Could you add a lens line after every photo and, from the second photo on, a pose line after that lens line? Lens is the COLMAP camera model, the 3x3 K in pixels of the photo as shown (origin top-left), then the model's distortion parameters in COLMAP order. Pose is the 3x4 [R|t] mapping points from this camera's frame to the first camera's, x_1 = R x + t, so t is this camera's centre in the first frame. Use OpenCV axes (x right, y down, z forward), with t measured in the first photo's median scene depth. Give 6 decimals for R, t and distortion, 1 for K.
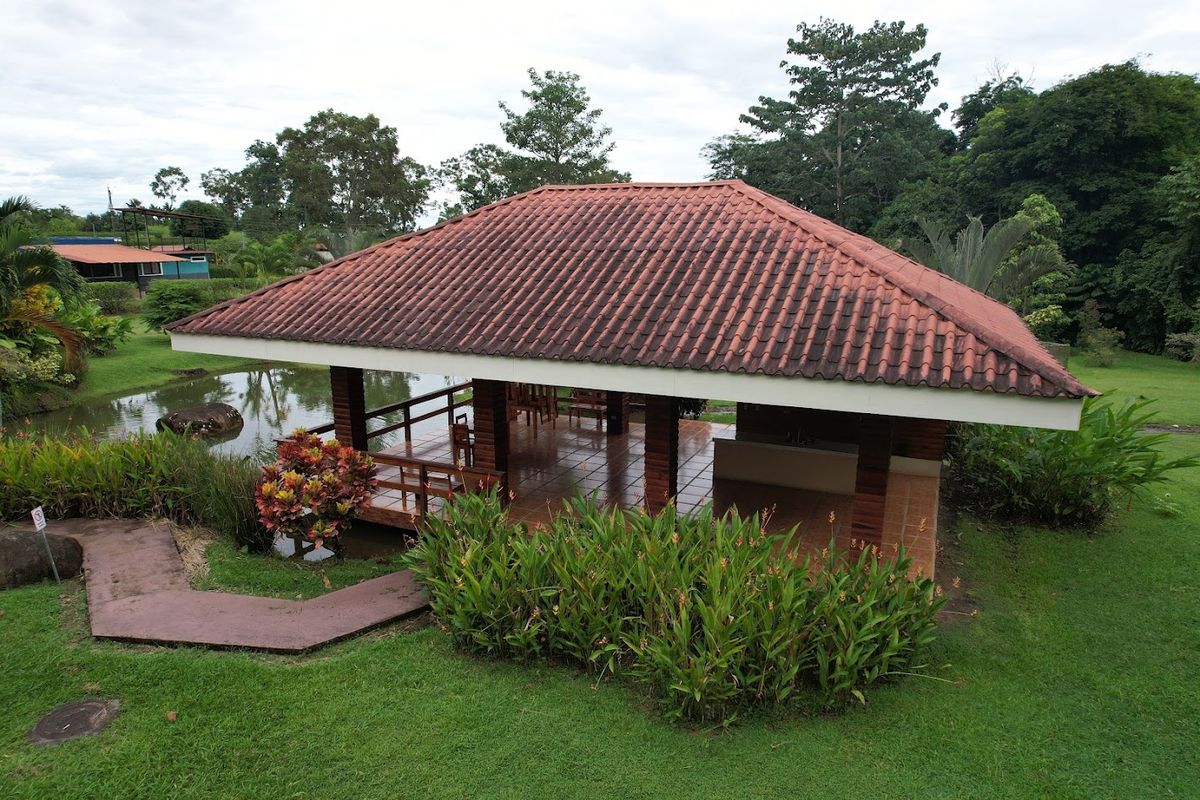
lens RADIAL K [[761.7, 0, 600.0], [0, 761.7, 400.0], [0, 0, 1]] dist [-0.074200, 0.068708]
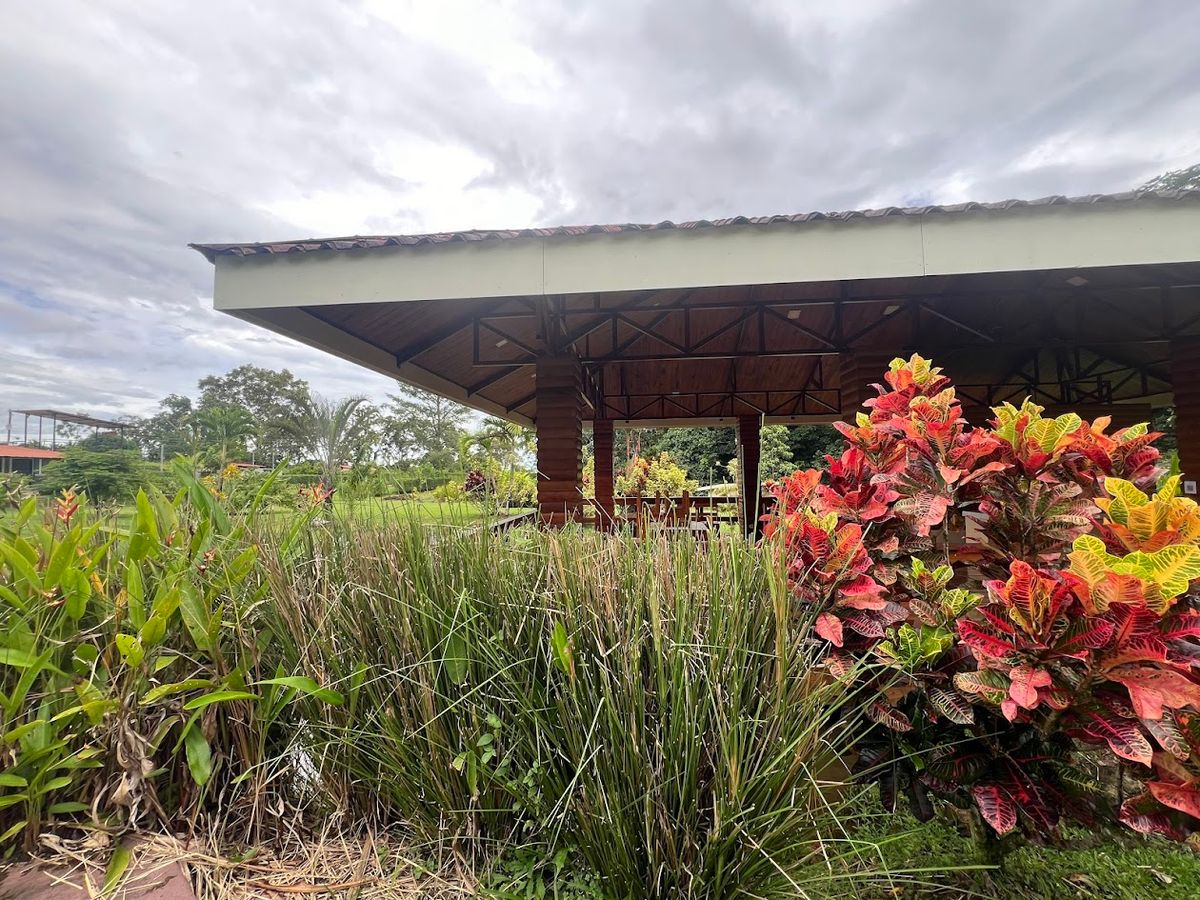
lens RADIAL K [[481.1, 0, 596.6], [0, 481.1, 448.9], [0, 0, 1]] dist [-0.001696, -0.000061]
pose [[0.947676, 0.000725, 0.319232, -0.063452], [0.082877, 0.965152, -0.248221, 0.011439], [-0.308287, 0.261690, 0.914591, 0.100235]]
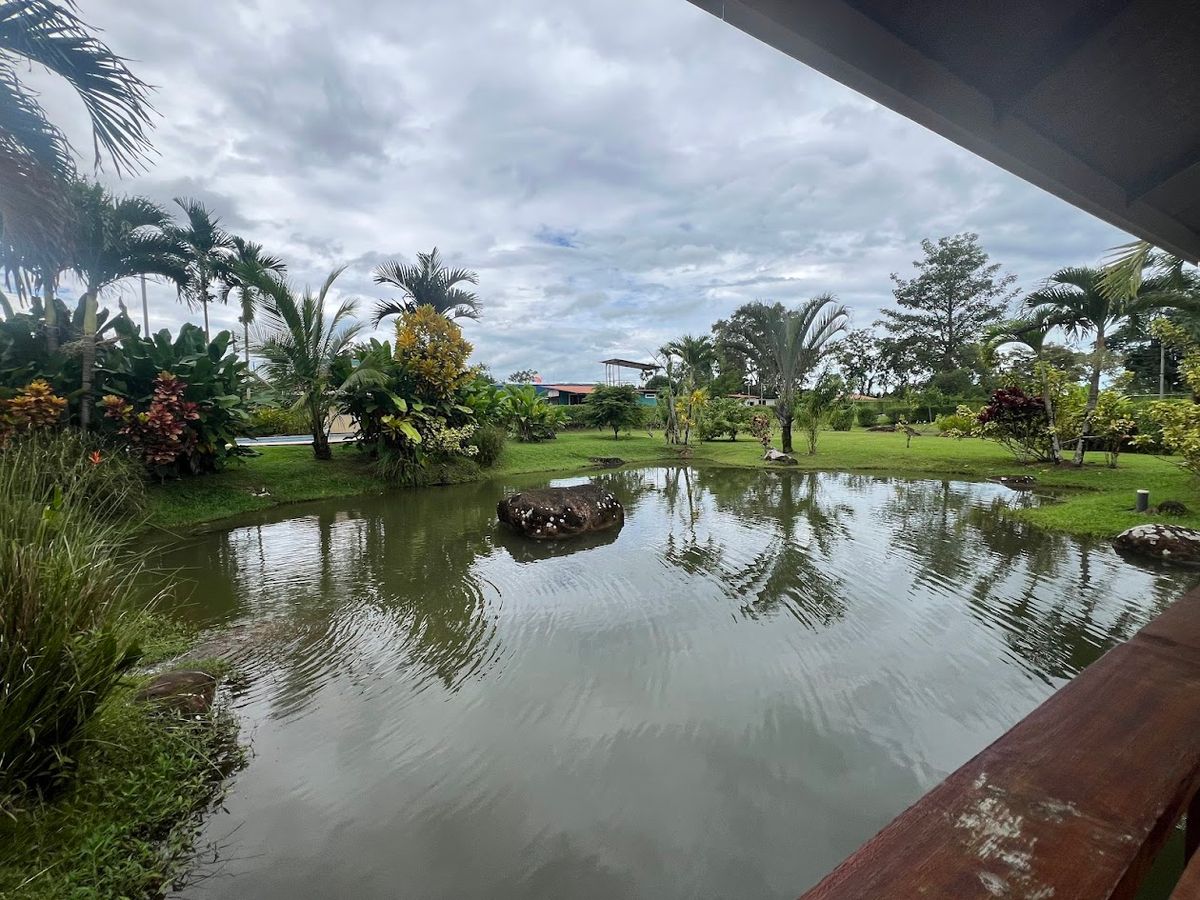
lens RADIAL K [[481.1, 0, 596.6], [0, 481.1, 448.9], [0, 0, 1]] dist [-0.001696, -0.000061]
pose [[0.809841, 0.020215, -0.586301, -0.059679], [-0.096452, 0.990394, -0.099078, 0.003030], [0.578667, 0.136787, 0.804011, 0.150160]]
